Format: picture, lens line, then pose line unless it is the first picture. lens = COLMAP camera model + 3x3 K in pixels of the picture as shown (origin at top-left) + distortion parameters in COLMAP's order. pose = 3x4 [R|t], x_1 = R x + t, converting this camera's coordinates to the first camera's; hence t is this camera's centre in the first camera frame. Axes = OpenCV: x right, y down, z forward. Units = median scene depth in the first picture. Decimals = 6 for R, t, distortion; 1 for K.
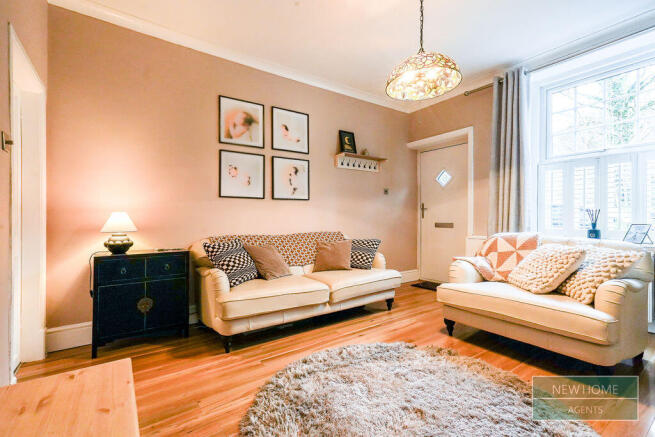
lens RADIAL K [[302.1, 0, 327.4], [0, 302.1, 213.7], [0, 0, 1]] dist [-0.000858, 0.000392]
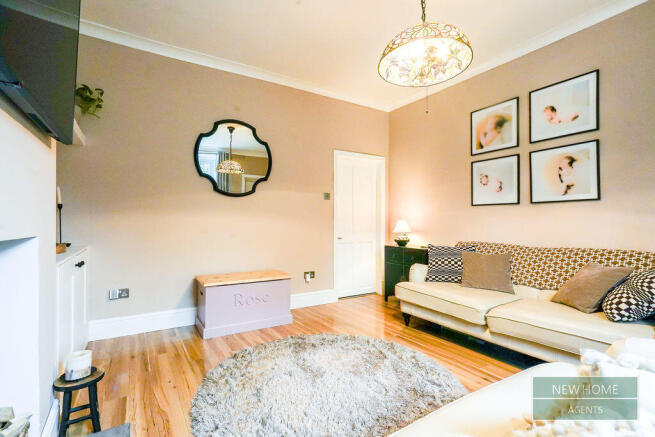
lens RADIAL K [[302.1, 0, 324.2], [0, 302.1, 223.7], [0, 0, 1]] dist [-0.000858, 0.000392]
pose [[-0.056794, 0.005542, -0.998371, 0.714906], [0.001722, 0.999984, 0.005453, 0.001881], [0.998384, -0.001409, -0.056803, 0.502492]]
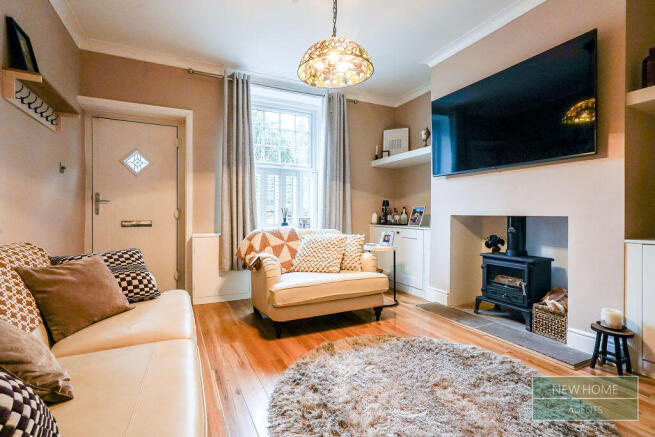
lens RADIAL K [[302.1, 0, 329.2], [0, 302.1, 213.3], [0, 0, 1]] dist [-0.000858, 0.000392]
pose [[0.161405, 0.006866, 0.986864, -0.406594], [-0.013955, 0.999892, -0.004674, 0.011821], [-0.986790, -0.013017, 0.161483, 0.564465]]
